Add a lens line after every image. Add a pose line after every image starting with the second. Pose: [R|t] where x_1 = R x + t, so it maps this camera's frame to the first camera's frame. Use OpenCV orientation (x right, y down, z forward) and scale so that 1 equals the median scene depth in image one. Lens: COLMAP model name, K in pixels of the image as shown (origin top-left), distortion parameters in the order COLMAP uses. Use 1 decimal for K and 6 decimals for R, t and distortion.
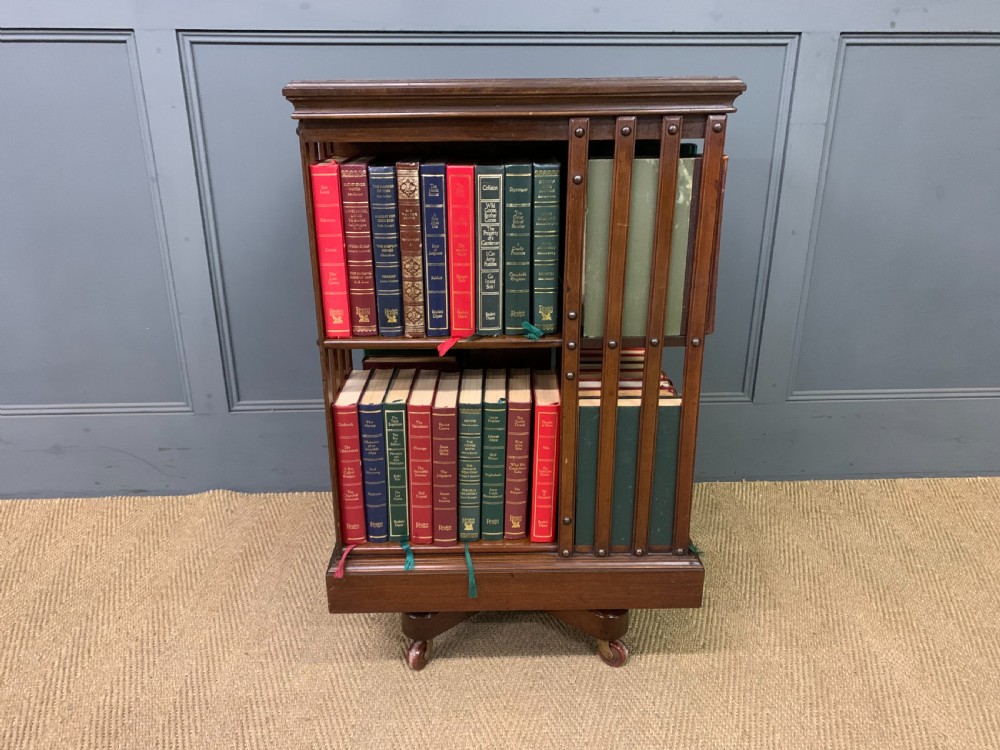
lens RADIAL K [[769.5, 0, 506.5], [0, 769.5, 373.8], [0, 0, 1]] dist [0.013191, -0.008071]
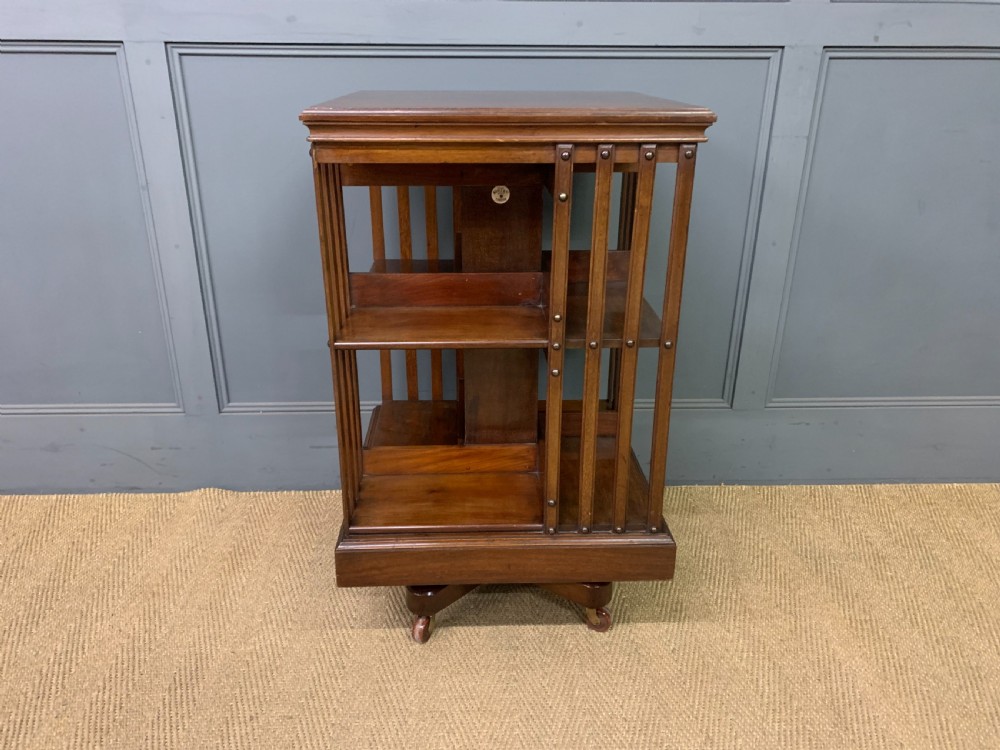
lens RADIAL K [[767.3, 0, 494.6], [0, 767.3, 379.7], [0, 0, 1]] dist [0.011073, -0.002348]
pose [[0.999863, 0.010438, -0.012827, 0.024263], [-0.010025, 0.999442, 0.031870, -0.039565], [0.013153, -0.031737, 0.999410, -0.021082]]
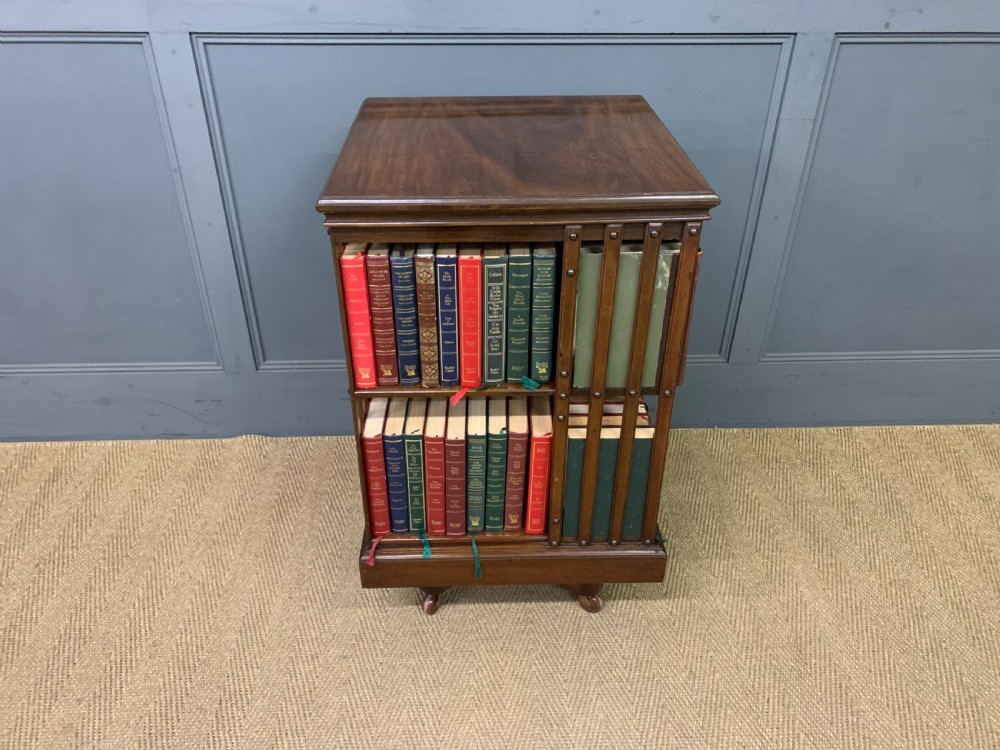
lens RADIAL K [[766.8, 0, 501.5], [0, 766.8, 377.0], [0, 0, 1]] dist [0.002182, 0.007663]
pose [[0.999939, 0.010721, -0.002816, -0.002986], [-0.009875, 0.977006, 0.212981, -0.226454], [0.005035, -0.212940, 0.977052, -0.103918]]
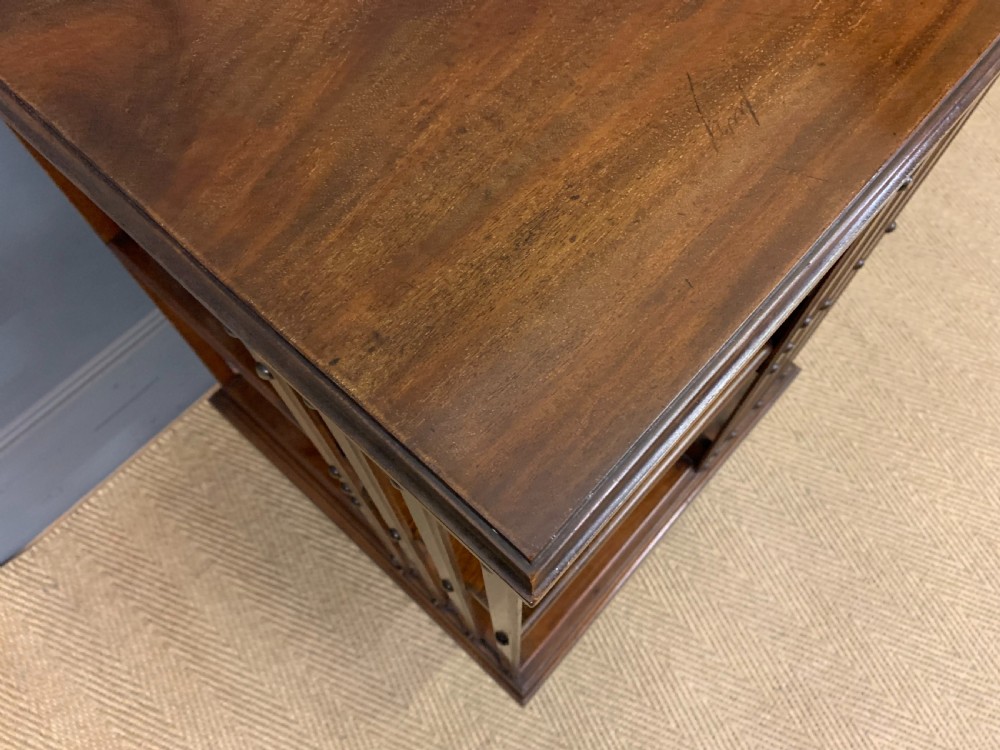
lens RADIAL K [[759.8, 0, 456.8], [0, 759.8, 325.5], [0, 0, 1]] dist [0.000292, -0.001177]
pose [[0.711411, -0.644473, 0.280265, -0.185978], [0.257131, 0.609842, 0.749651, -0.443221], [-0.654047, -0.461245, 0.599563, 0.607523]]
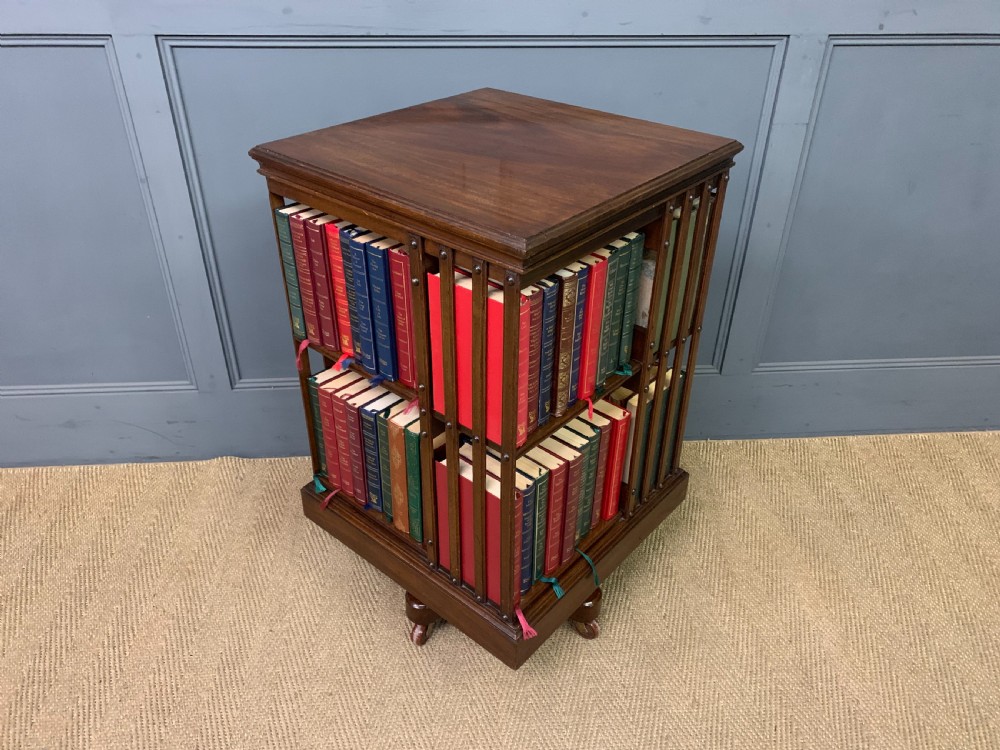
lens RADIAL K [[766.8, 0, 504.5], [0, 766.8, 377.8], [0, 0, 1]] dist [0.002578, 0.008004]
pose [[0.999582, -0.004949, 0.028476, -0.017585], [-0.001017, 0.978599, 0.205772, -0.230604], [-0.028885, -0.205715, 0.978186, -0.052880]]
